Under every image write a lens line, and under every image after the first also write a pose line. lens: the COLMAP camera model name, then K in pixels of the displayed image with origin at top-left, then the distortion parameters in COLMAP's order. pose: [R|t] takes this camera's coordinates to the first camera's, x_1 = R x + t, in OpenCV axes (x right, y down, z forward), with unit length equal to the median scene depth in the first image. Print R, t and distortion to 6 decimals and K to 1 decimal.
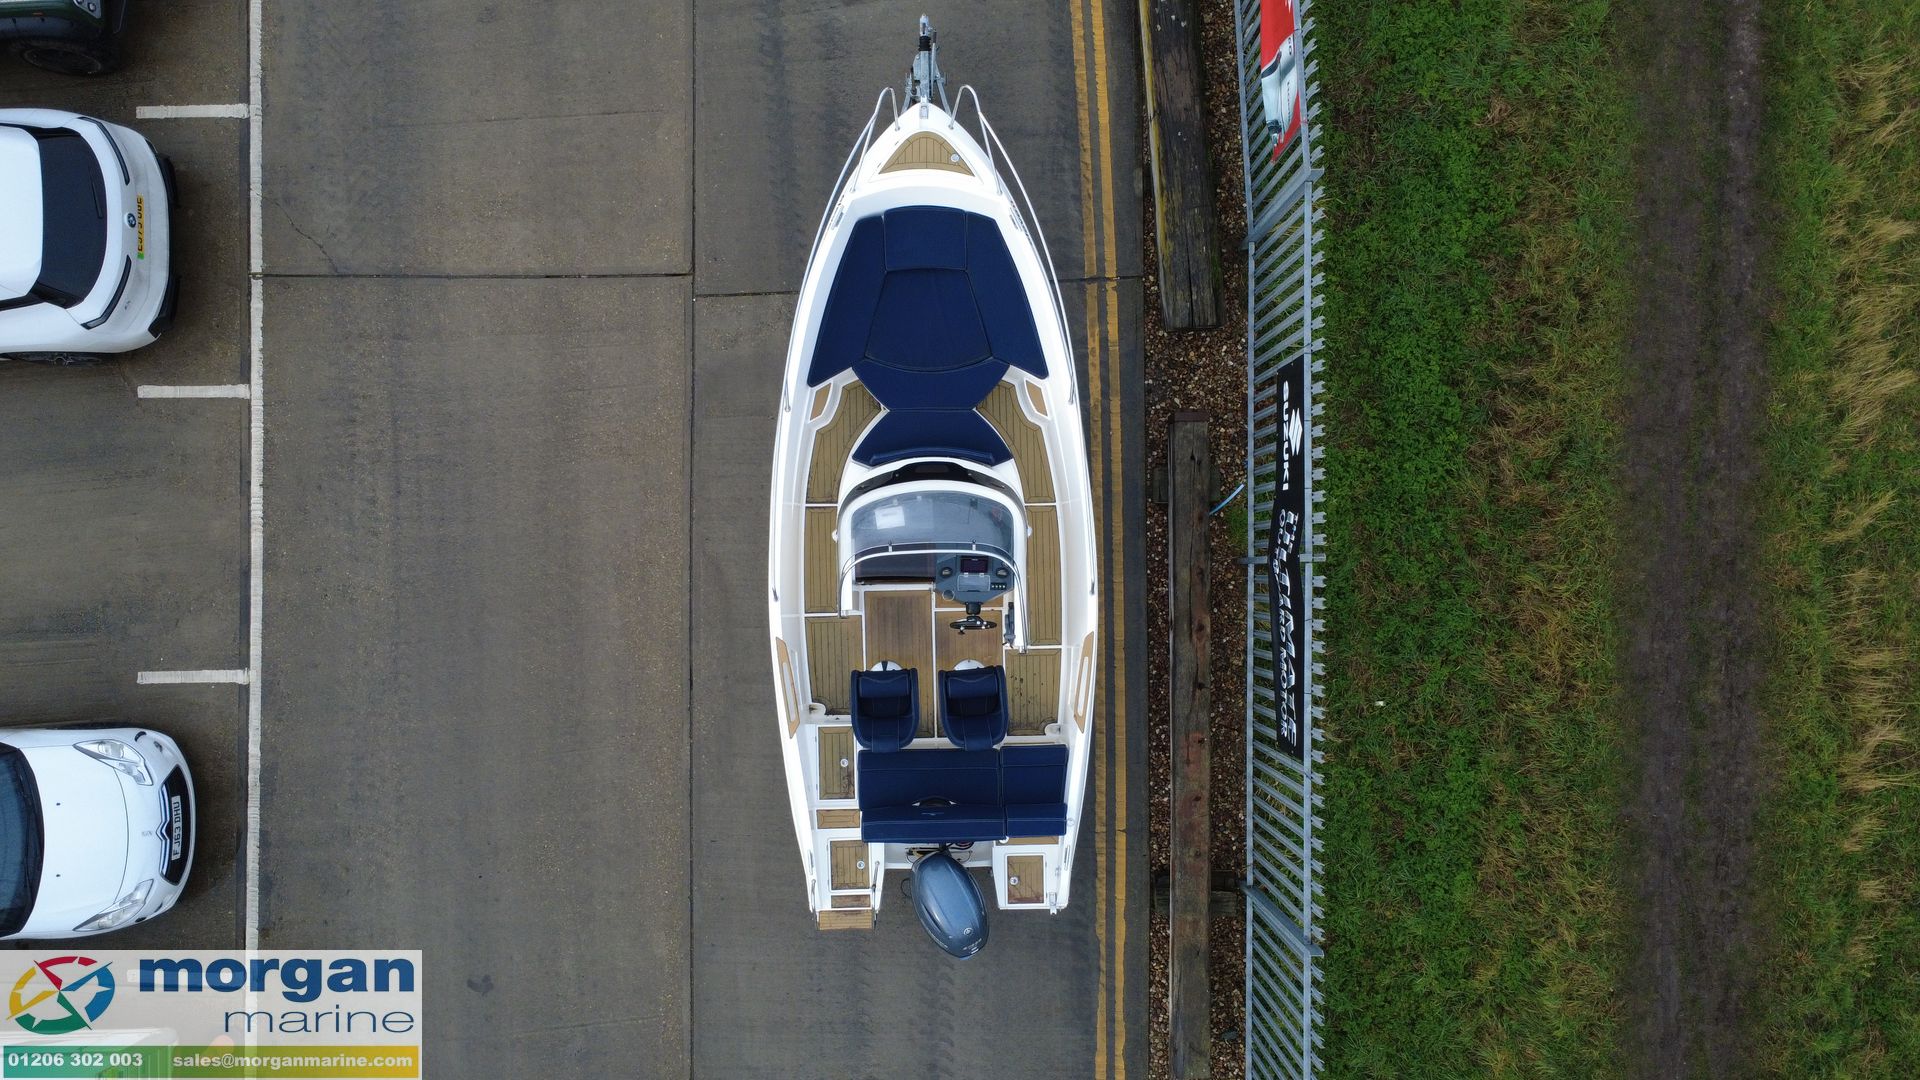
lens RADIAL K [[1389.0, 0, 956.4], [0, 1389.0, 544.5], [0, 0, 1]] dist [0.001553, 0.004162]
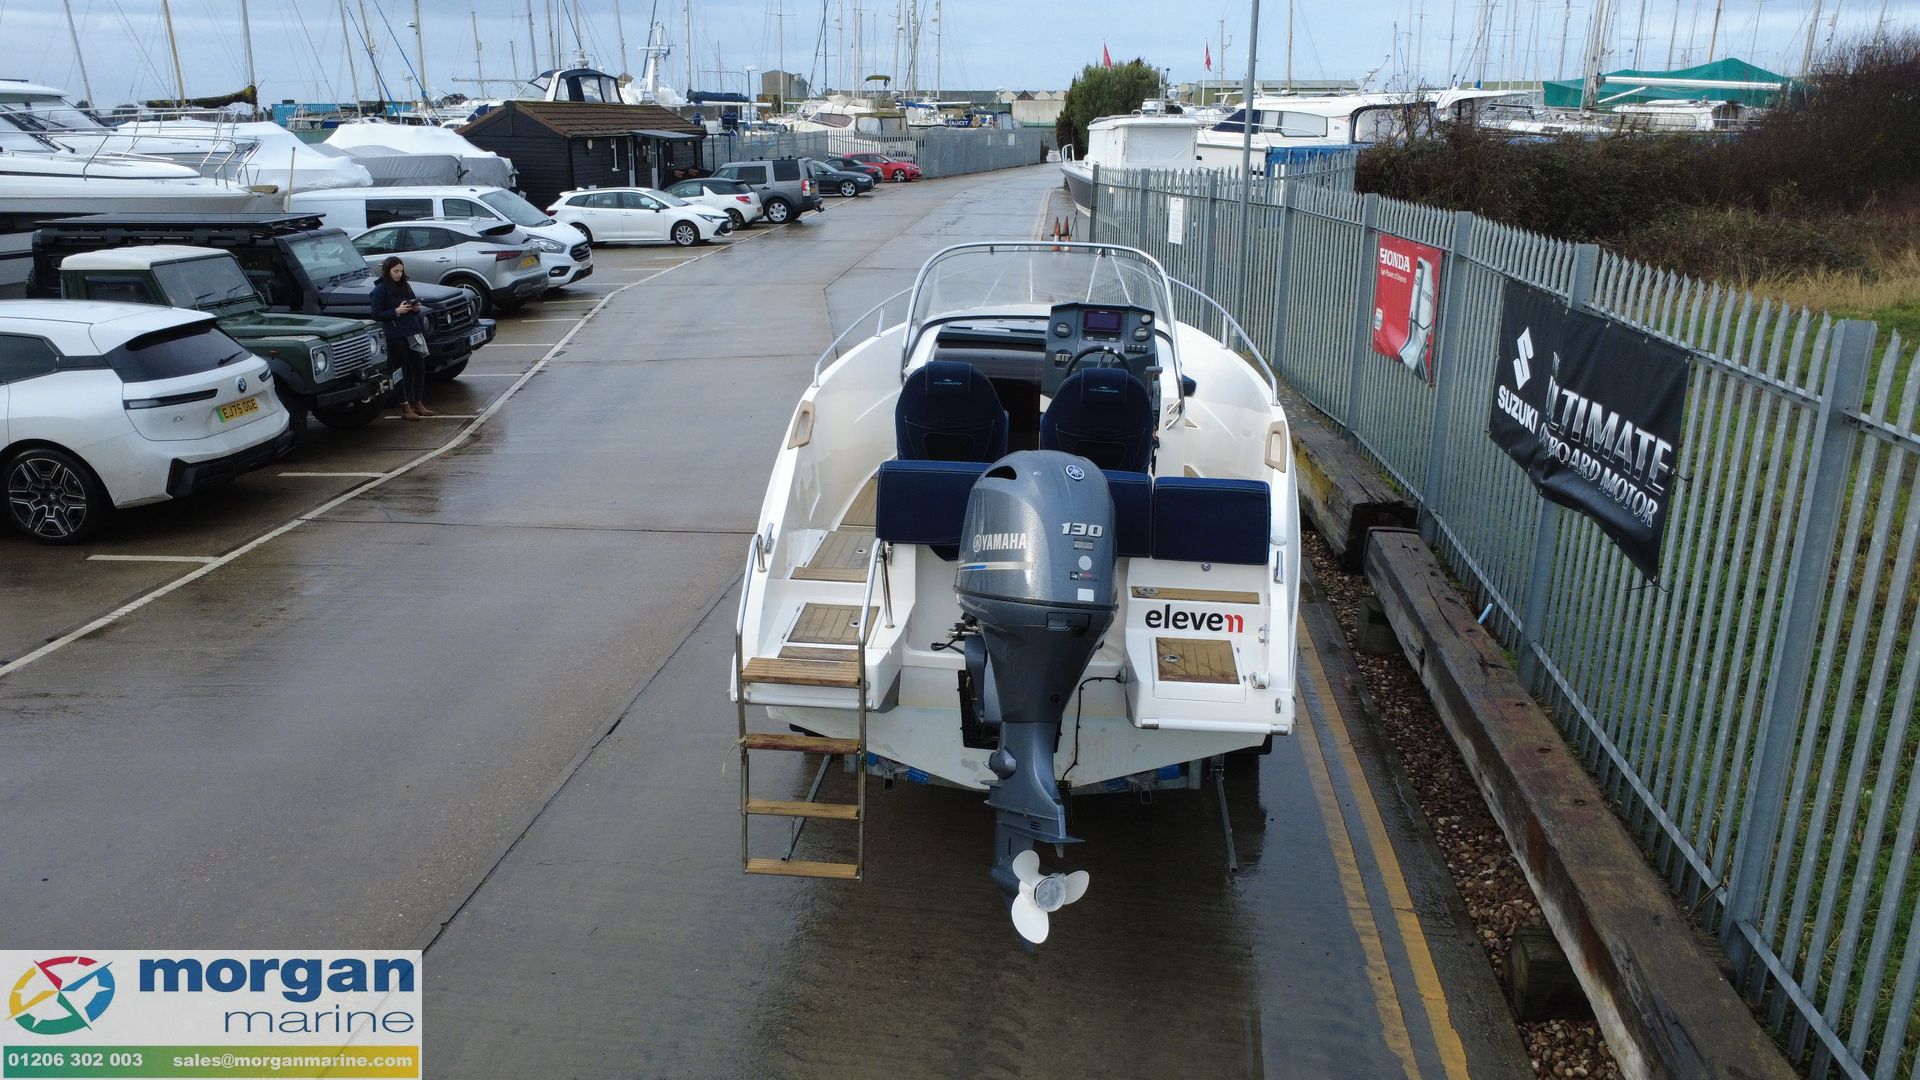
lens RADIAL K [[1389.0, 0, 959.5], [0, 1389.0, 546.9], [0, 0, 1]] dist [0.001553, 0.004162]
pose [[0.993408, 0.033658, -0.109580, 0.018706], [-0.114594, 0.316244, -0.941731, 0.618173], [0.002958, 0.948080, 0.318017, 0.740038]]
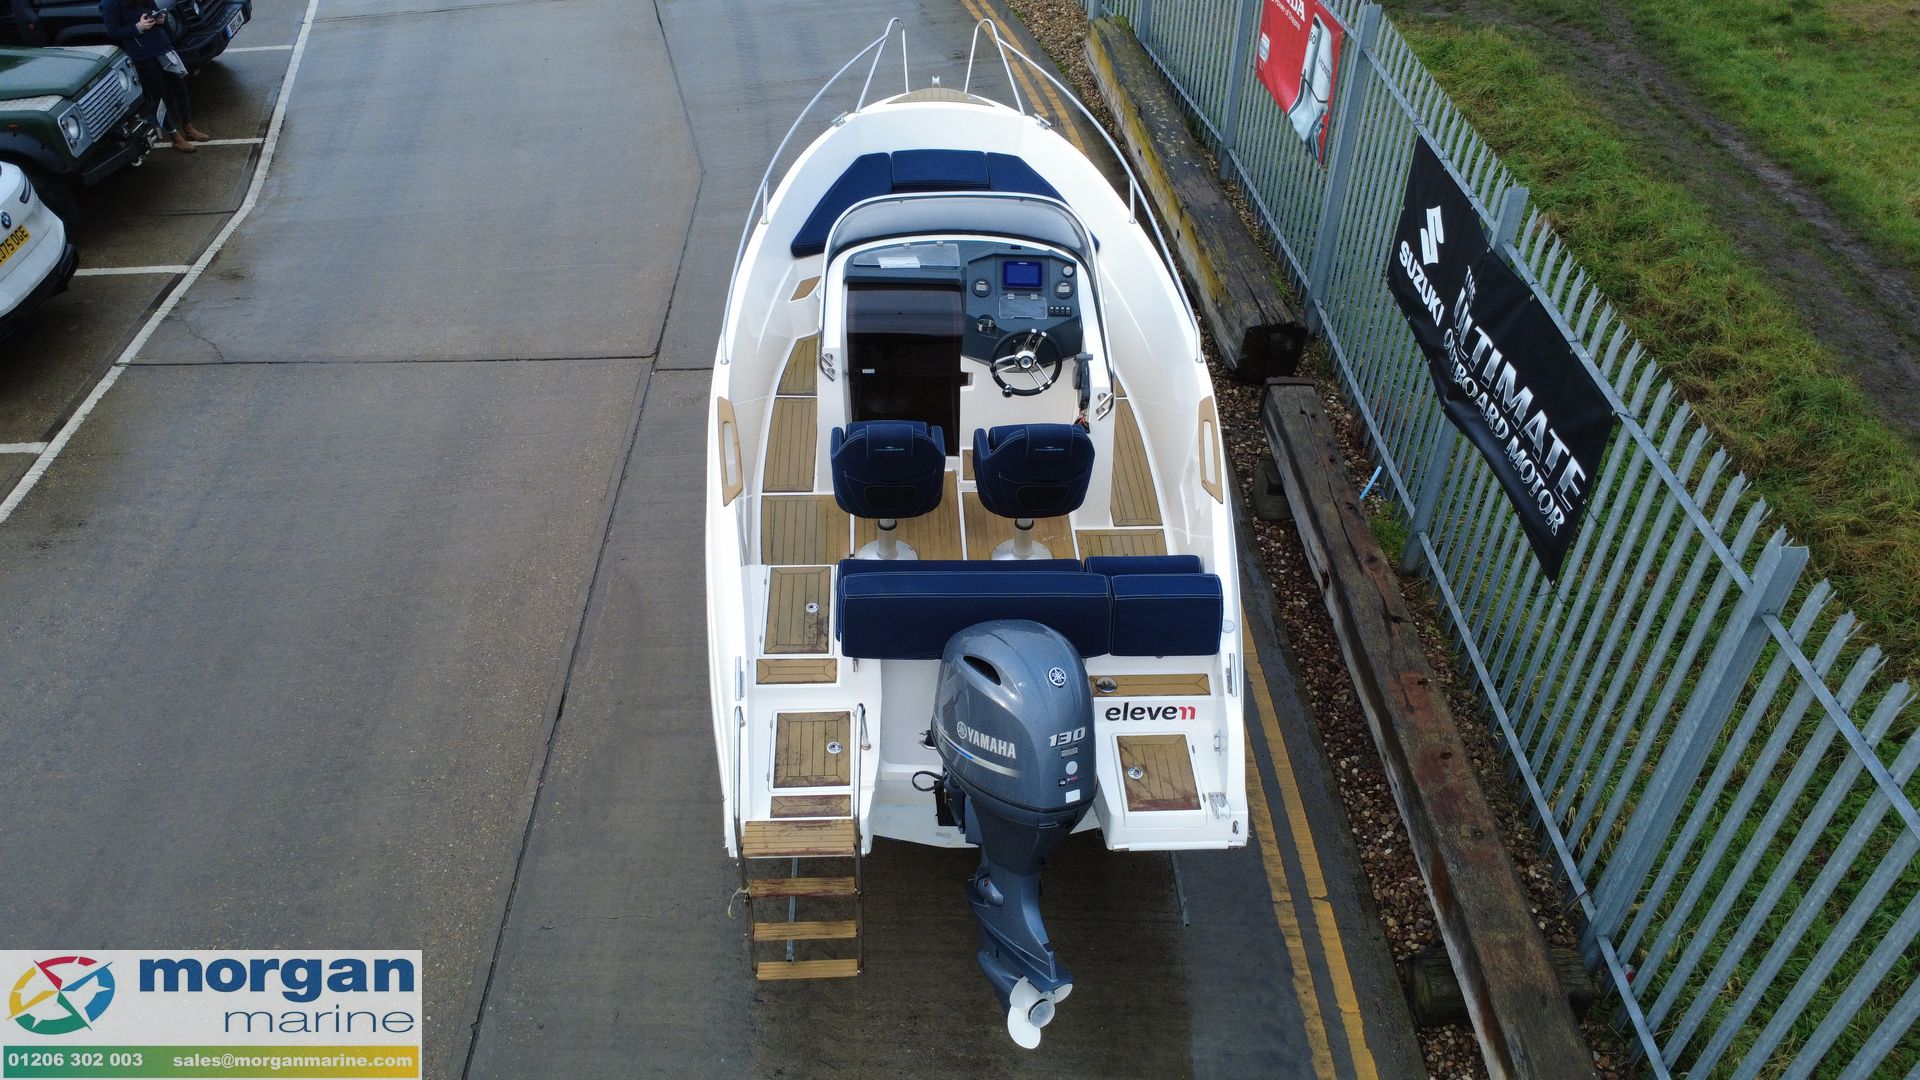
lens RADIAL K [[1389.0, 0, 957.3], [0, 1389.0, 545.4], [0, 0, 1]] dist [0.001553, 0.004162]
pose [[0.999610, -0.014727, 0.023738, -0.031137], [0.027615, 0.649341, -0.759996, 0.519459], [-0.004222, 0.760355, 0.649494, 0.552105]]
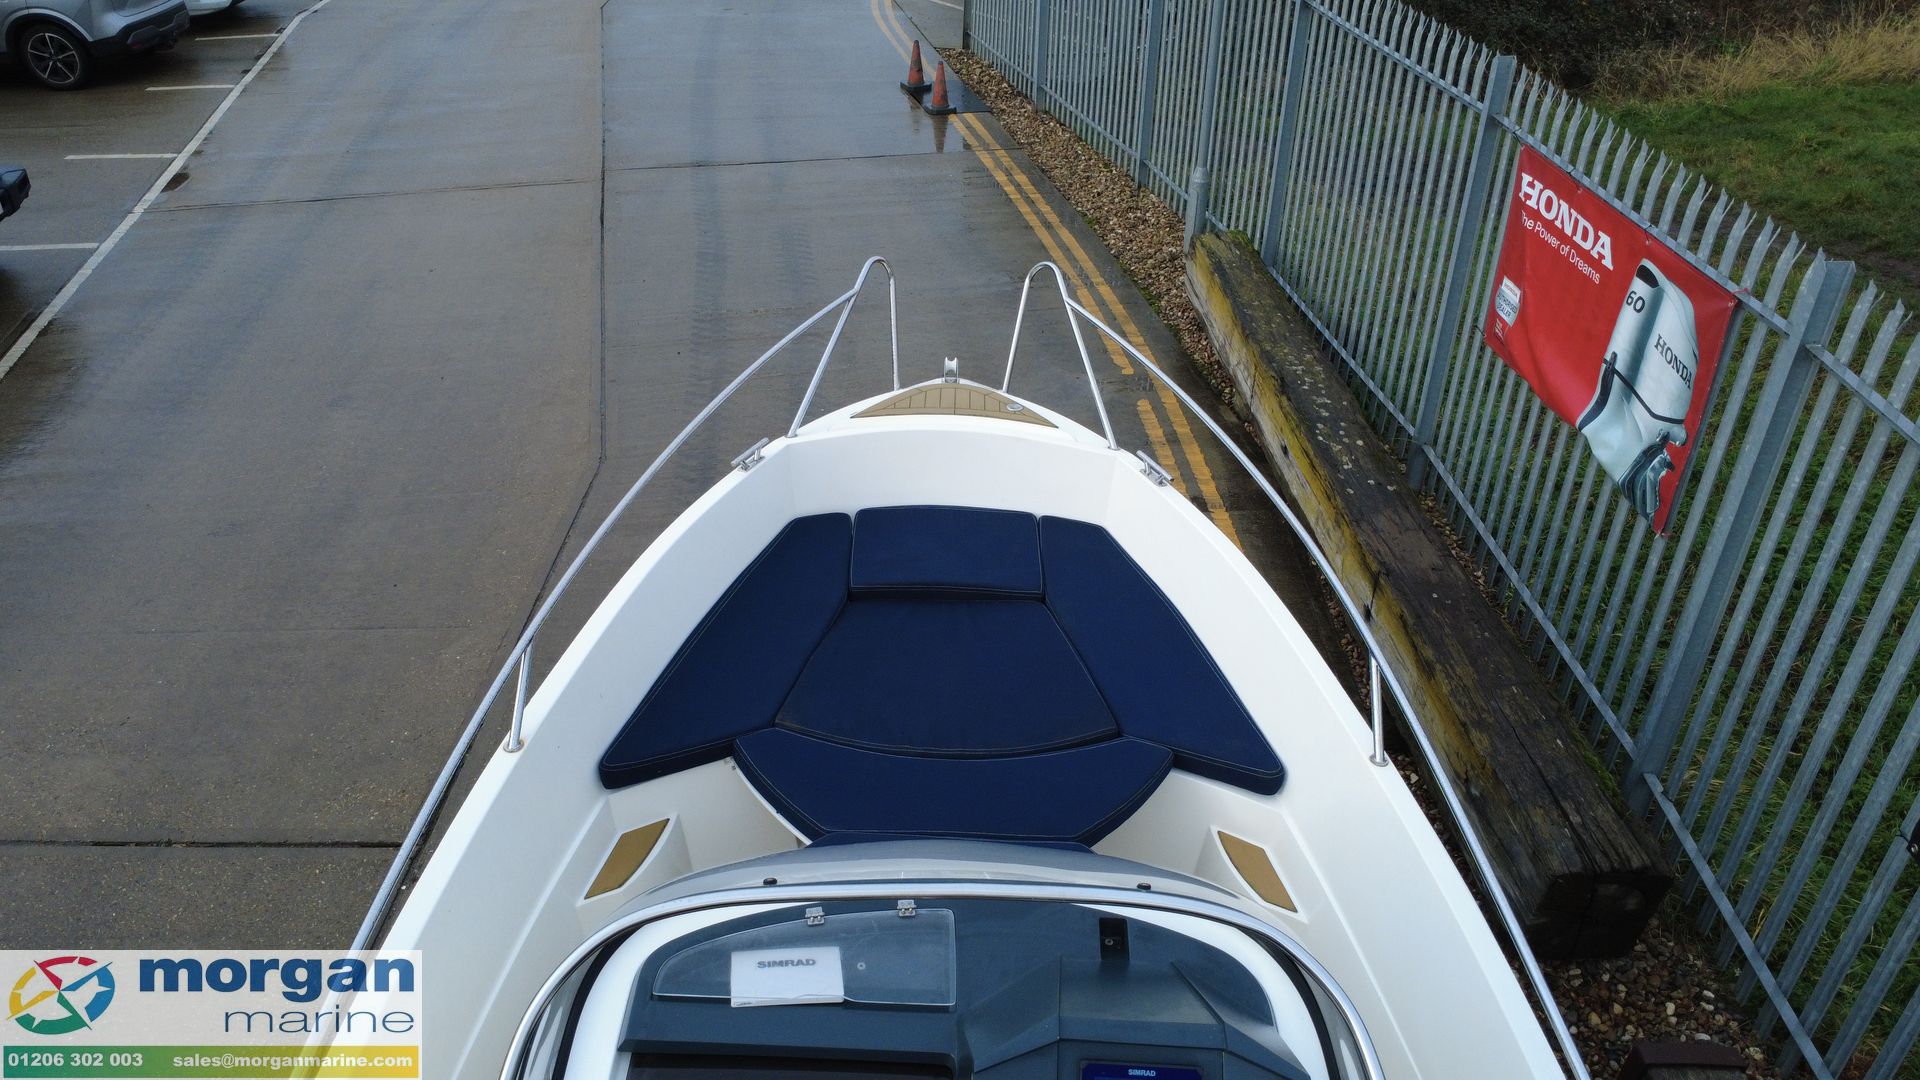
lens RADIAL K [[1389.0, 0, 956.0], [0, 1389.0, 551.1], [0, 0, 1]] dist [0.001553, 0.004162]
pose [[0.999801, 0.016860, -0.010675, -0.012804], [-0.018289, 0.560203, -0.828153, 0.124946], [-0.007982, 0.828184, 0.560400, 0.673721]]
